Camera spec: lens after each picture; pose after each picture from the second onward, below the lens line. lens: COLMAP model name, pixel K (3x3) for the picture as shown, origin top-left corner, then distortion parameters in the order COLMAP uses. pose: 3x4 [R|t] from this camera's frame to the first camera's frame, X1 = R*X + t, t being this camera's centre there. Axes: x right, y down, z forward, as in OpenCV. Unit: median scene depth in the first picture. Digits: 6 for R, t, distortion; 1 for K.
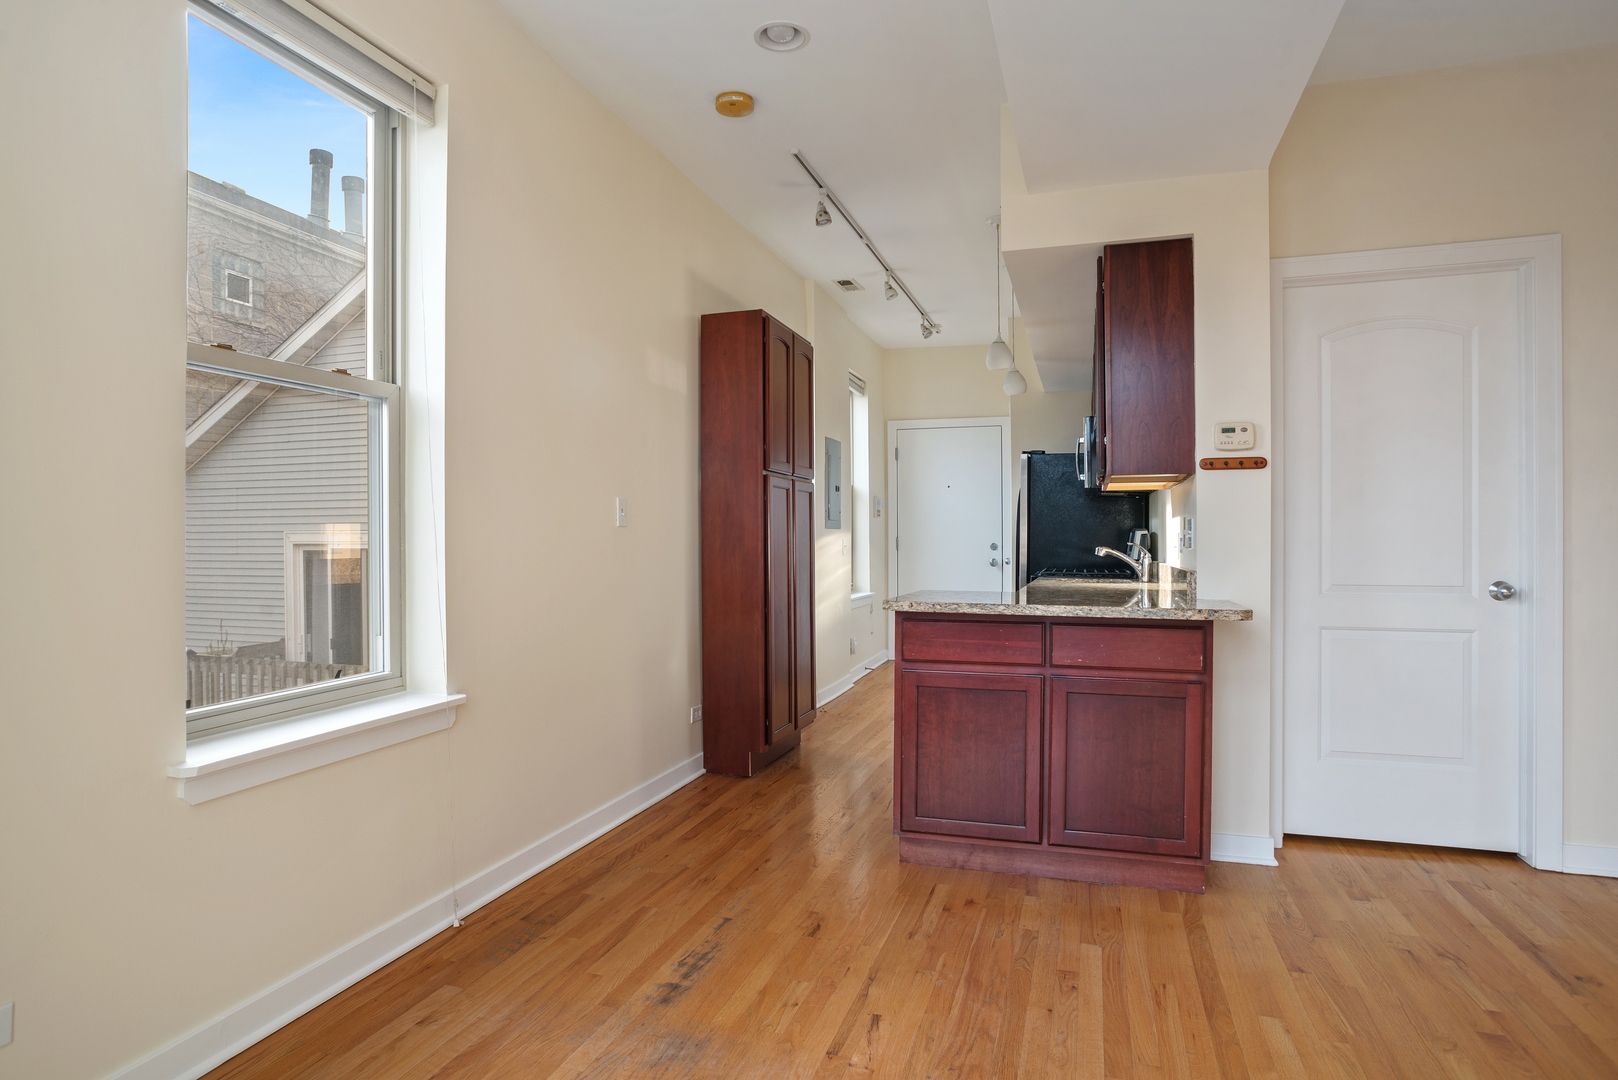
lens RADIAL K [[911.4, 0, 794.2], [0, 911.4, 542.5], [0, 0, 1]] dist [-0.082515, 0.052618]
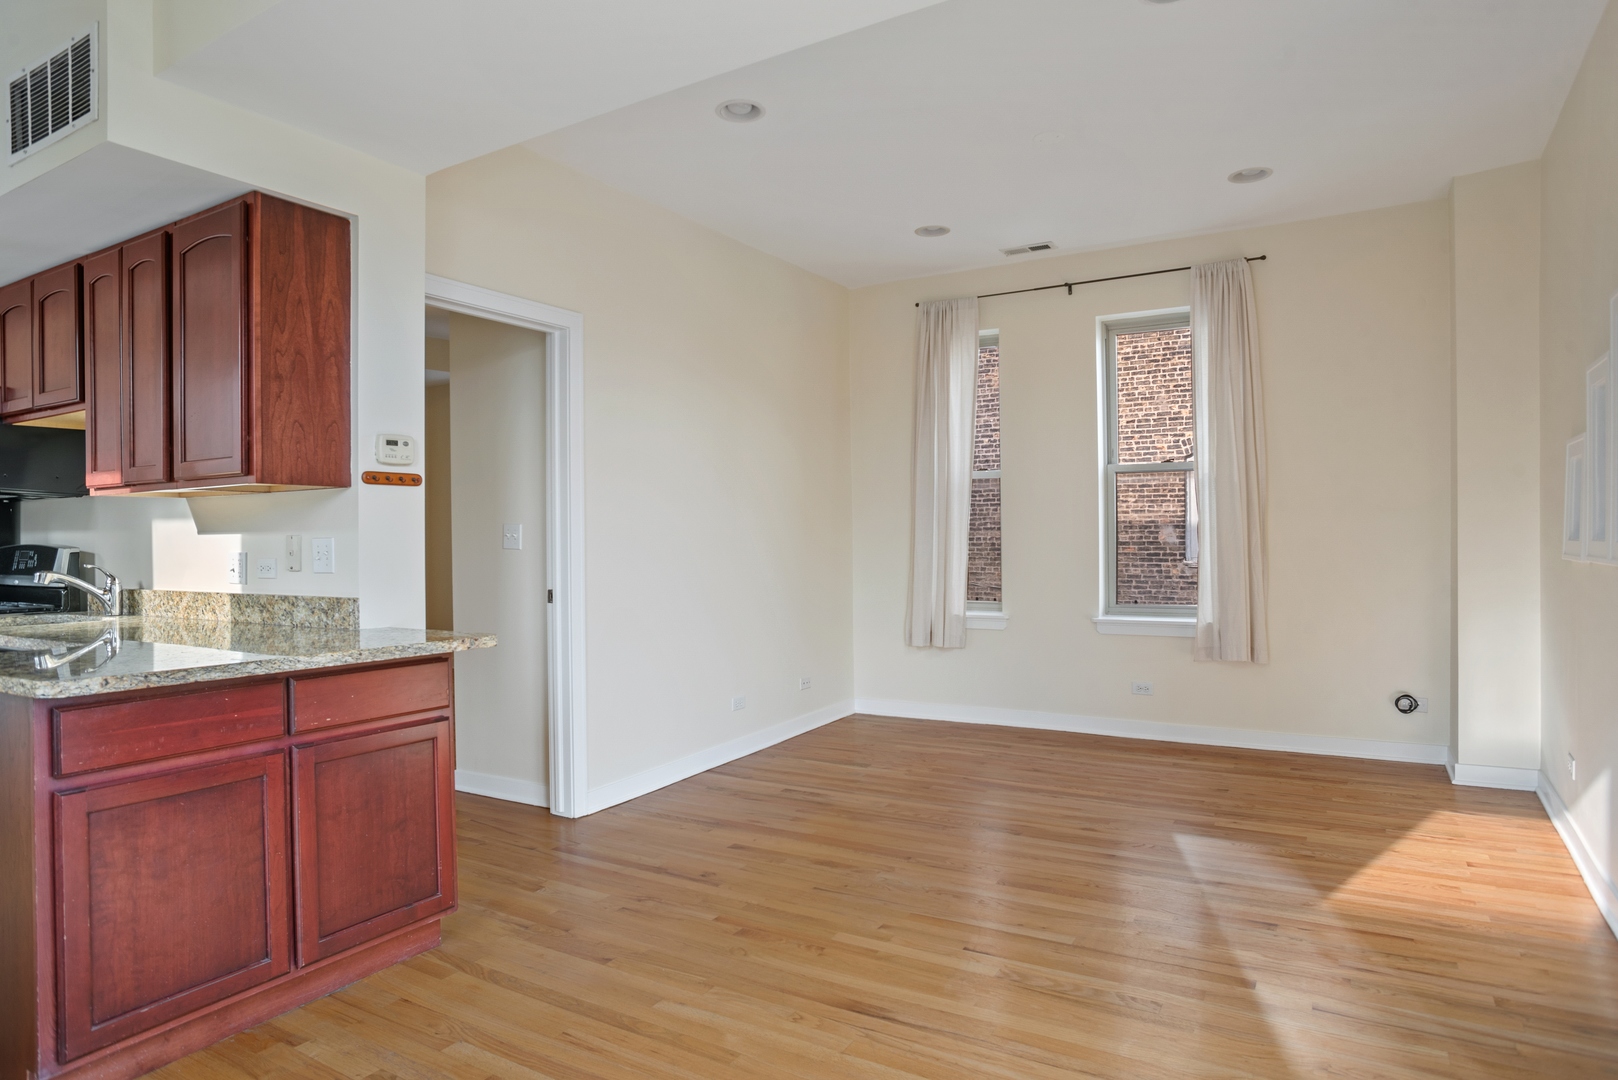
lens RADIAL K [[927.3, 0, 809.0], [0, 927.3, 540.0], [0, 0, 1]] dist [-0.080762, 0.055681]
pose [[0.222393, -0.005133, 0.974944, -0.337278], [0.013174, 0.999911, 0.002260, -0.021476], [-0.974868, 0.012341, 0.222441, 0.373005]]
